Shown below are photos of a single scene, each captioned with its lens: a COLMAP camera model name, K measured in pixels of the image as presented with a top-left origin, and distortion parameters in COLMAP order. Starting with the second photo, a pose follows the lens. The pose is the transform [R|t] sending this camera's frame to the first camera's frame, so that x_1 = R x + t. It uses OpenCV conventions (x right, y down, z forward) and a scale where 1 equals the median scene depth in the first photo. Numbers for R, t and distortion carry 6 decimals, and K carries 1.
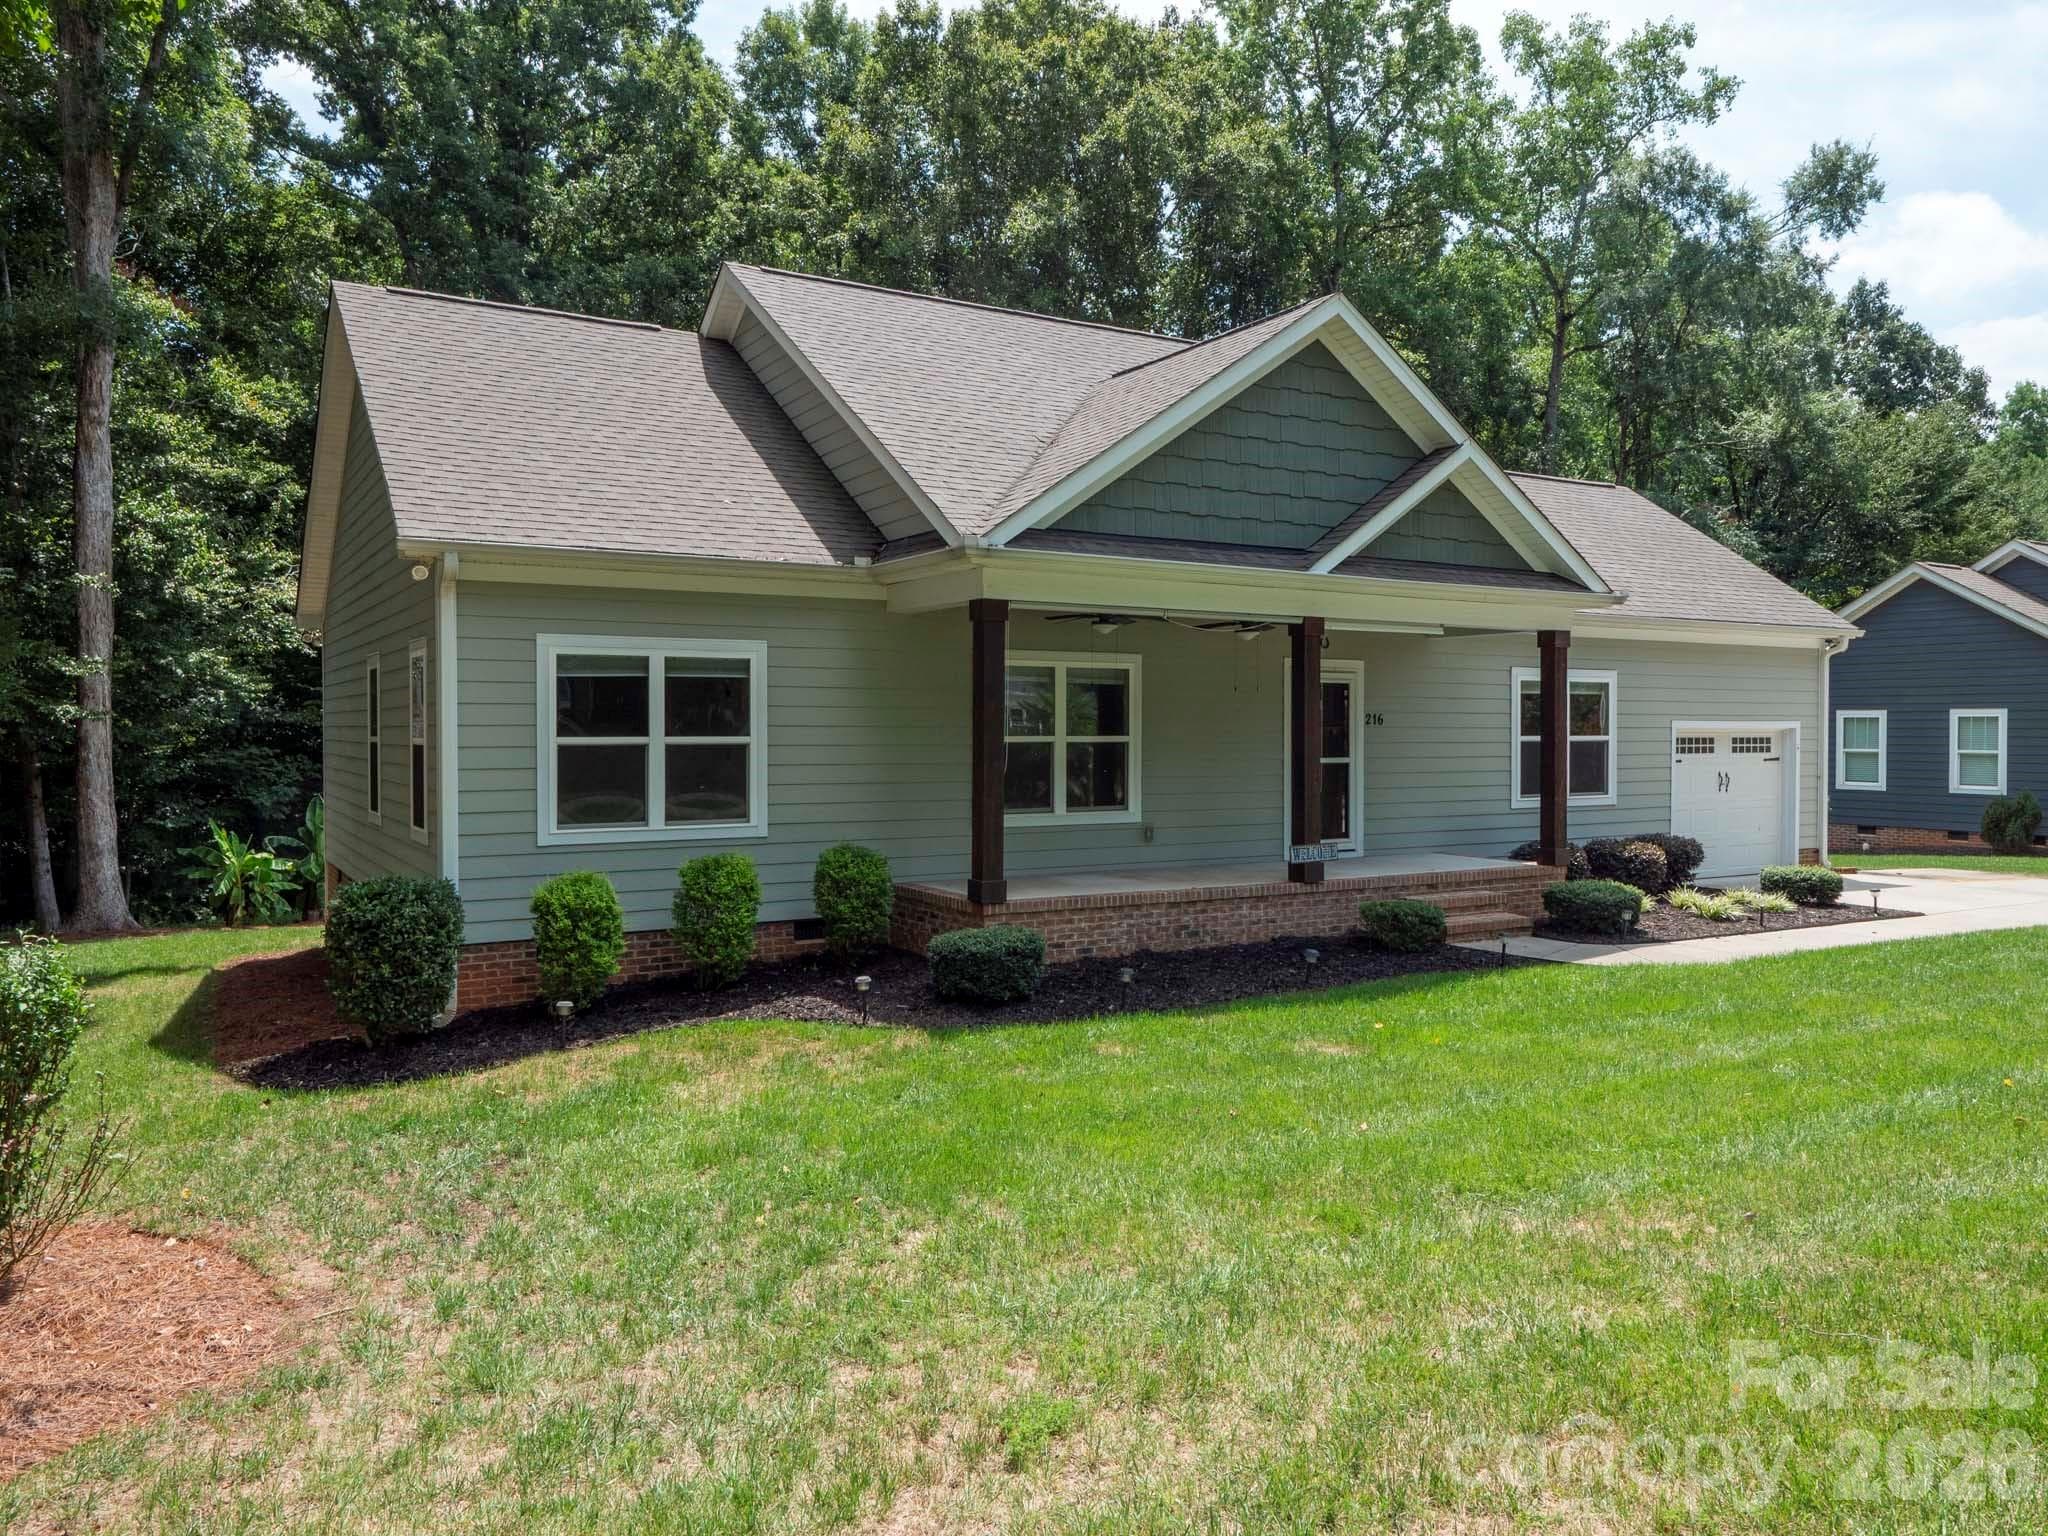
lens RADIAL K [[1434.0, 0, 1024.0], [0, 1434.0, 768.0], [0, 0, 1]] dist [0.014492, 0.000688]
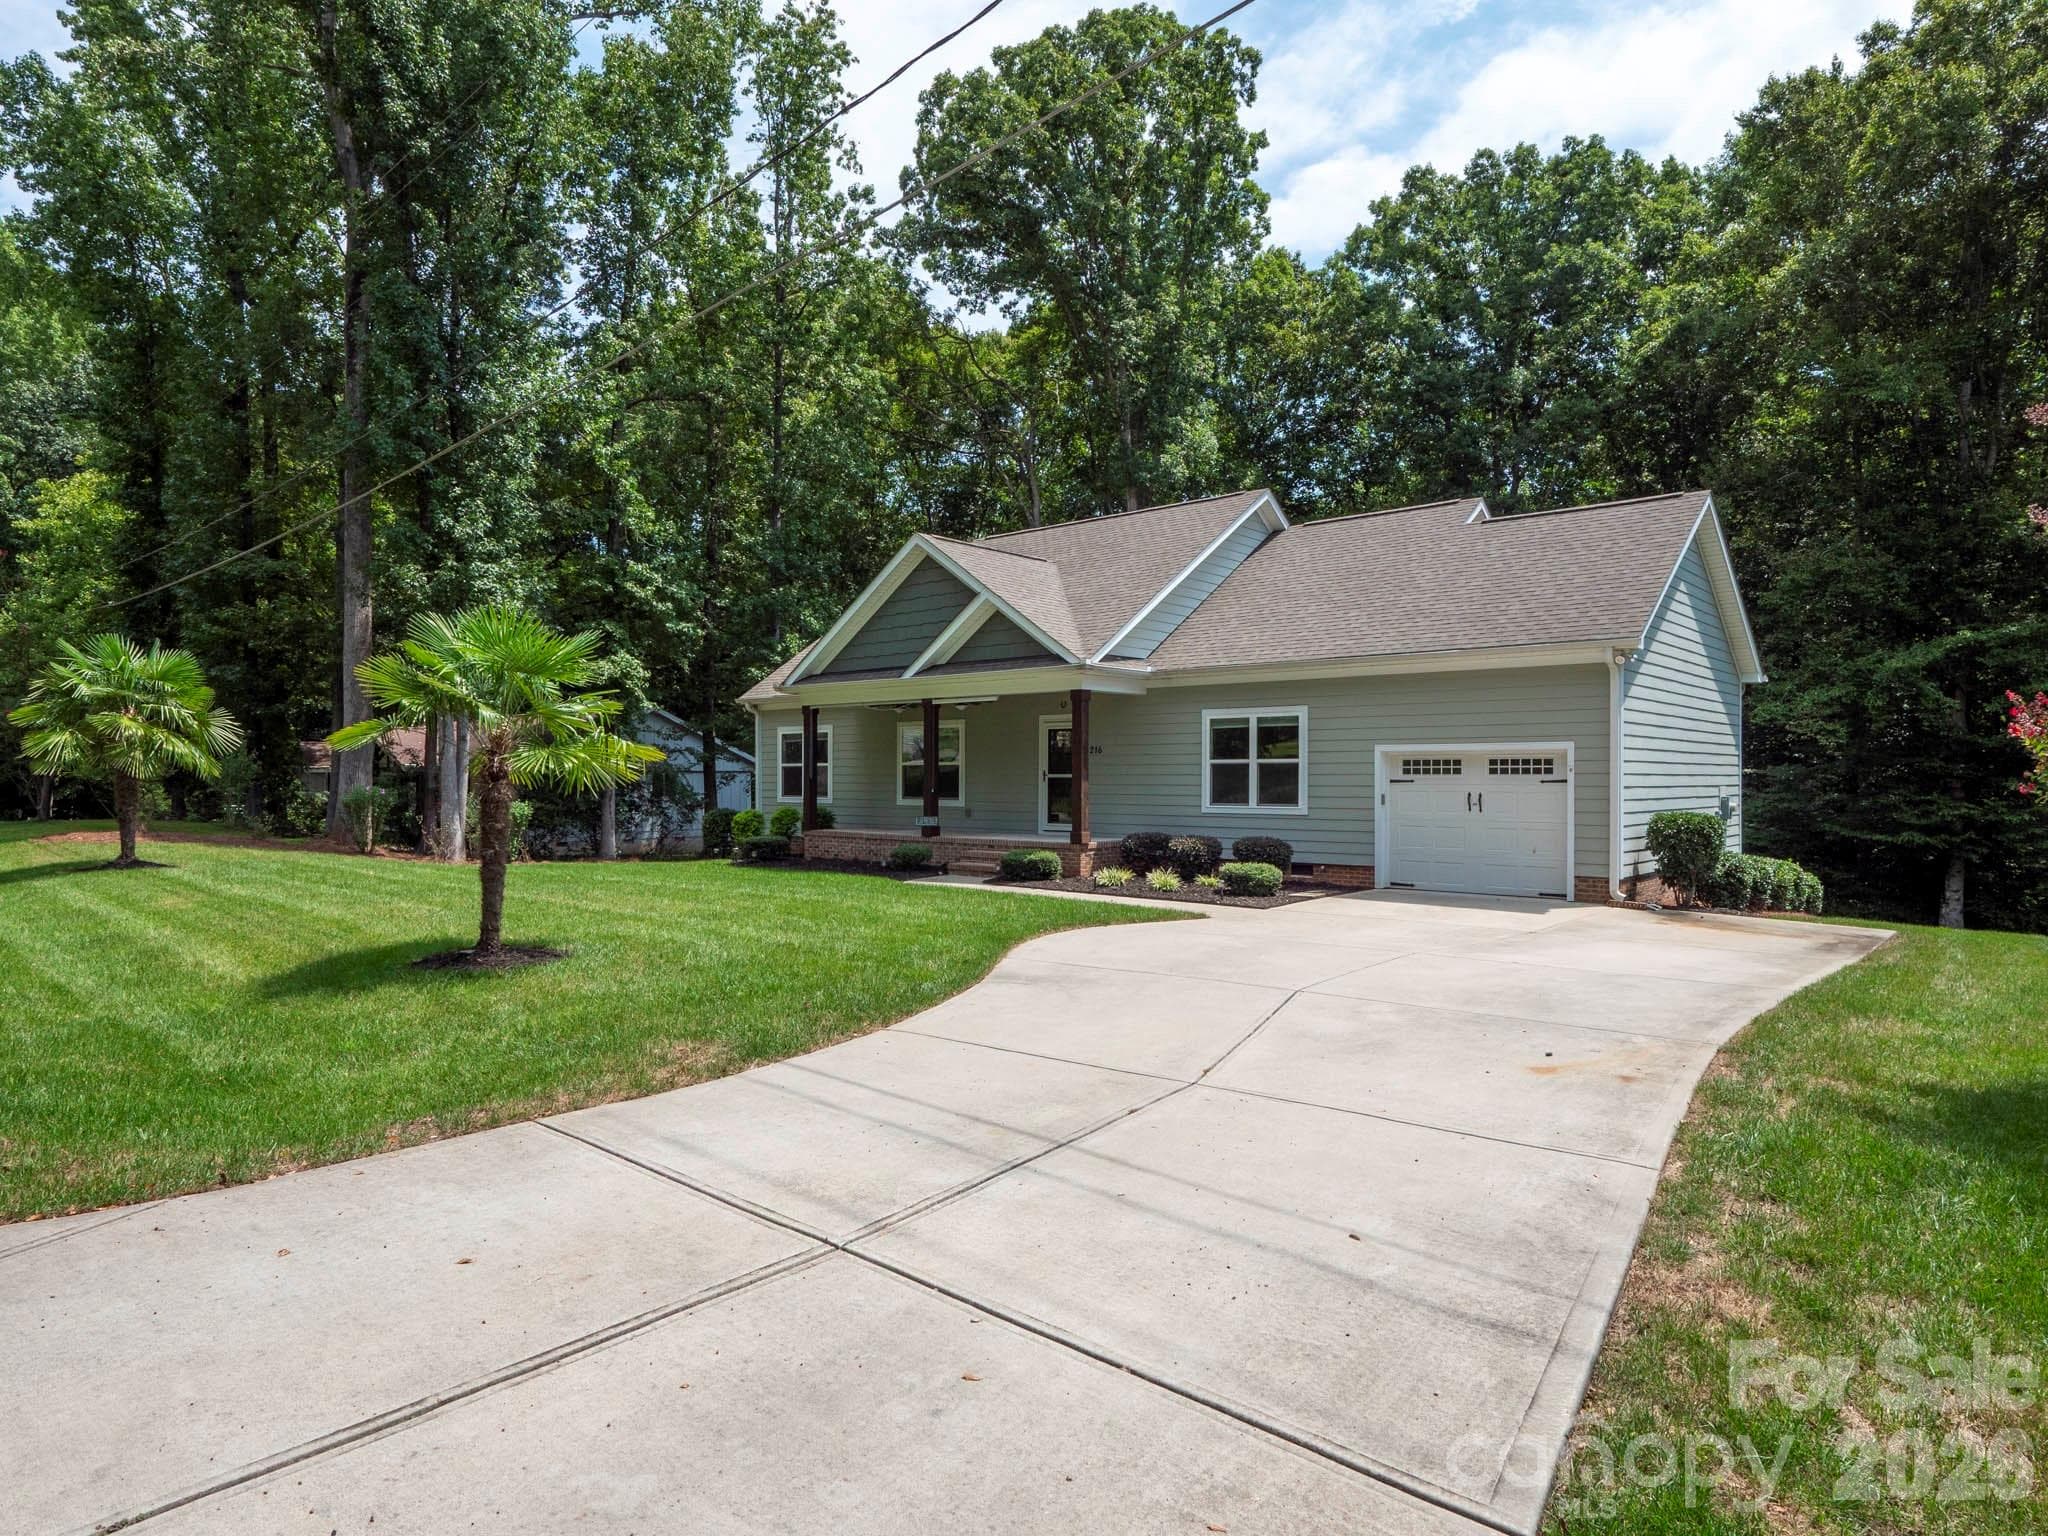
lens RADIAL K [[1245.9, 0, 1026.1], [0, 1245.9, 784.8], [0, 0, 1]] dist [-0.029102, 0.003806]
pose [[0.303129, 0.003800, -0.952942, 1.798335], [-0.026259, 0.999646, -0.004367, 0.013797], [0.952588, 0.026347, 0.303121, 0.611008]]
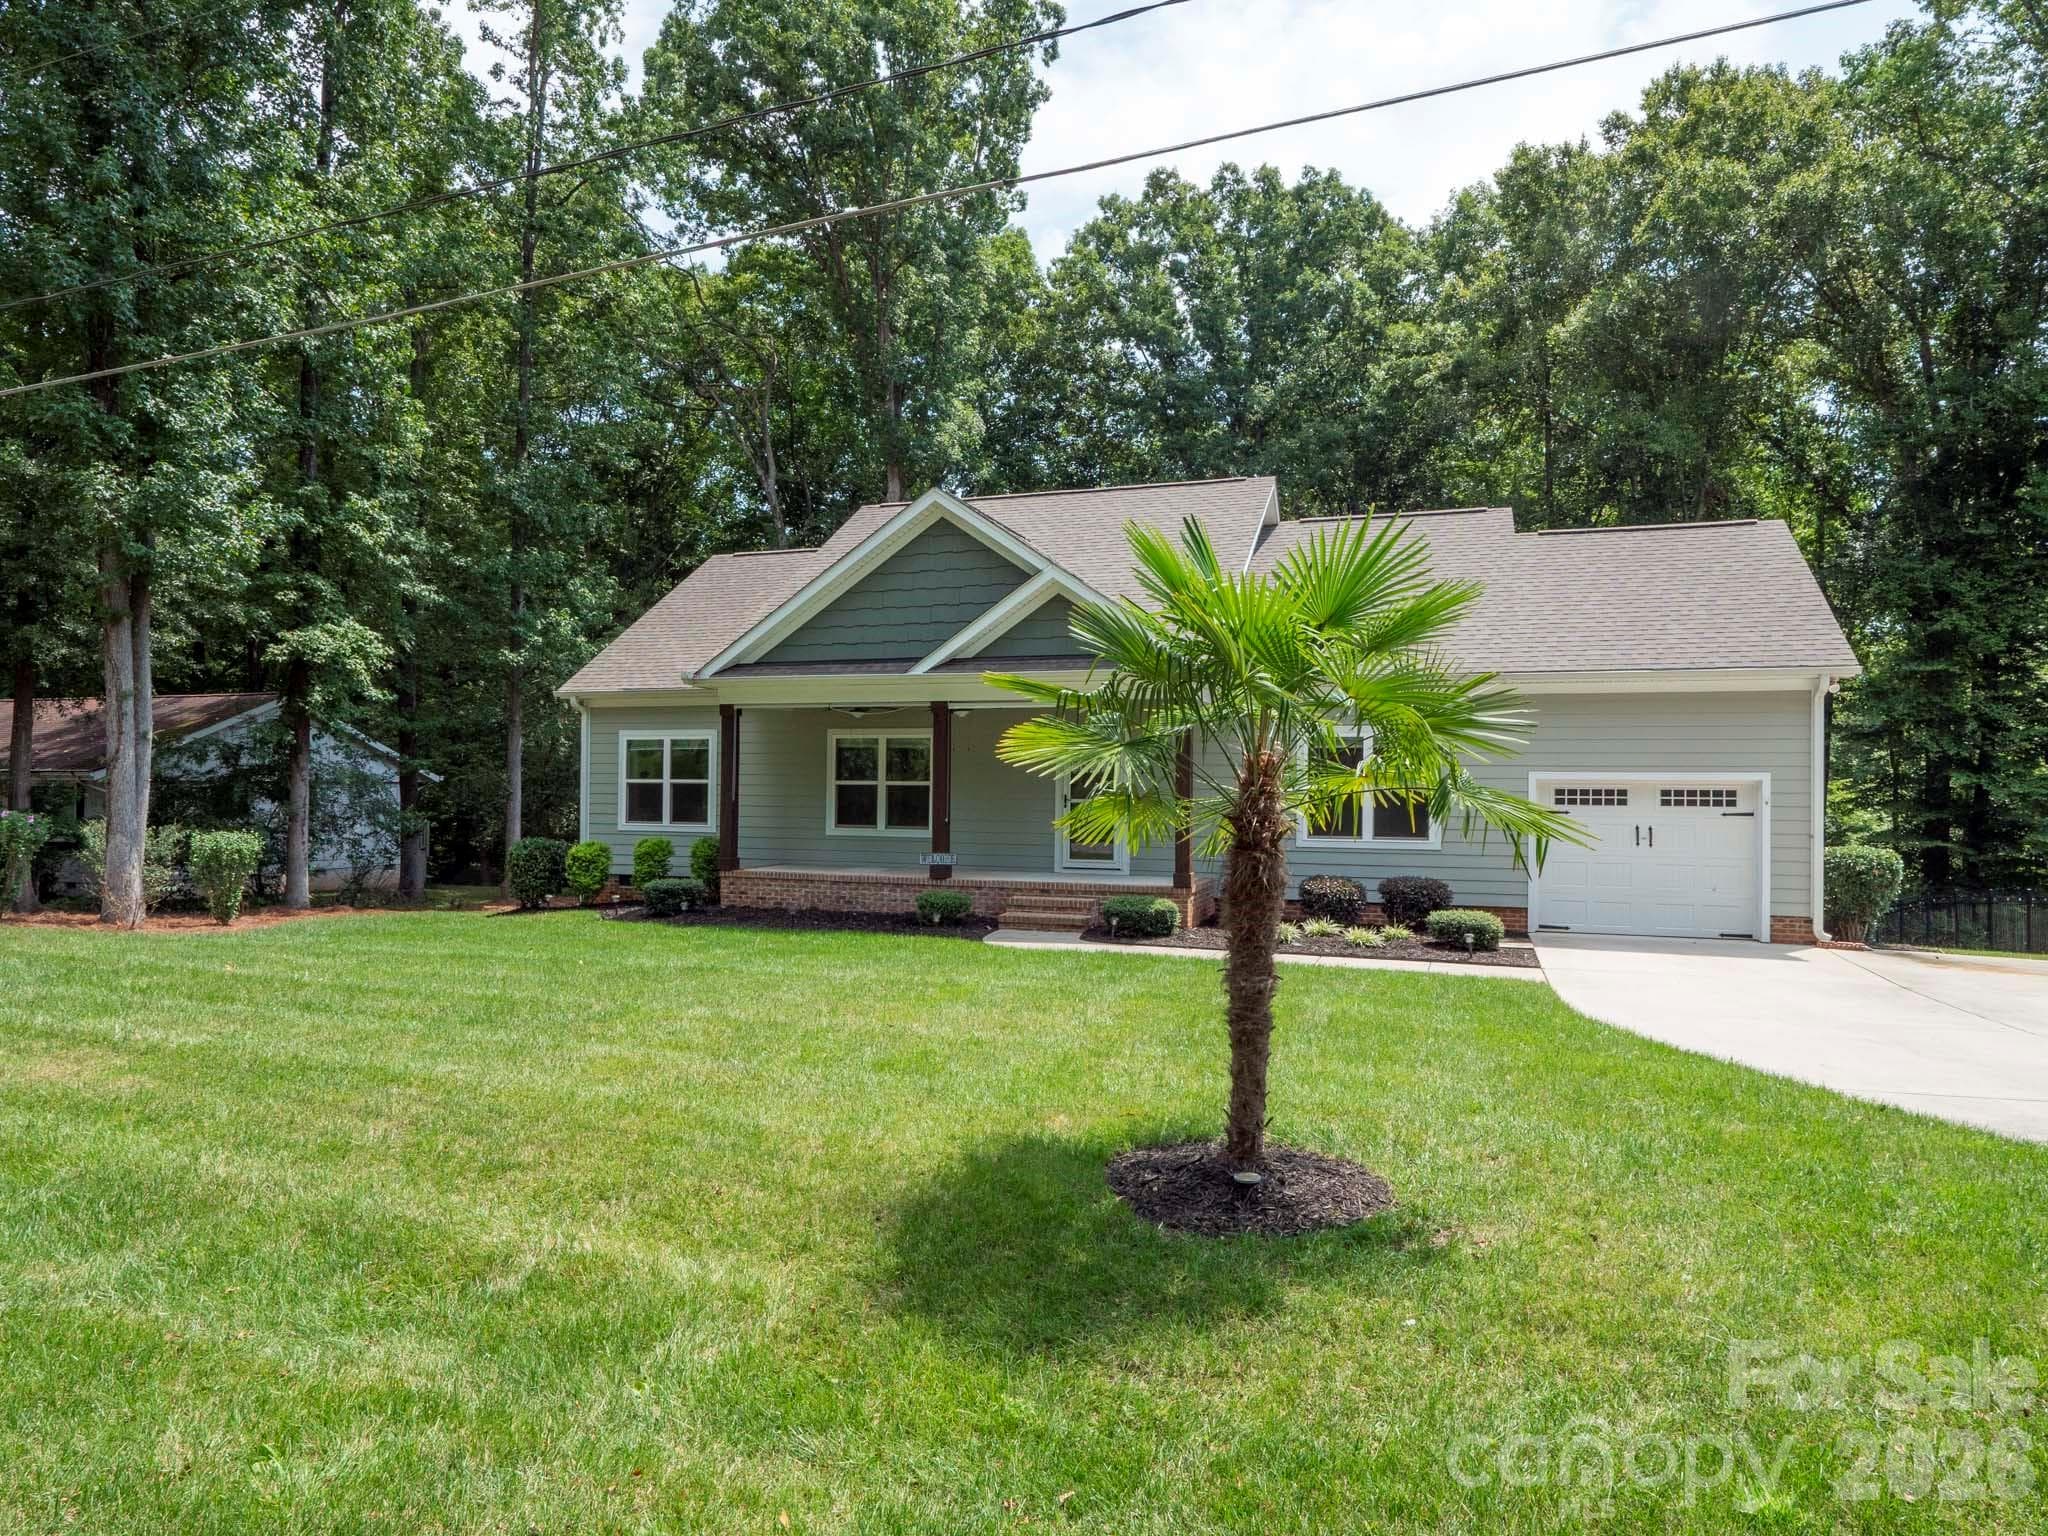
lens RADIAL K [[1282.1, 0, 1023.6], [0, 1282.1, 780.0], [0, 0, 1]] dist [-0.031327, 0.003626]
pose [[0.641536, -0.000784, -0.767092, 1.260795], [-0.029211, 0.999249, -0.025451, 0.008673], [0.766536, 0.038736, 0.641032, 0.207885]]
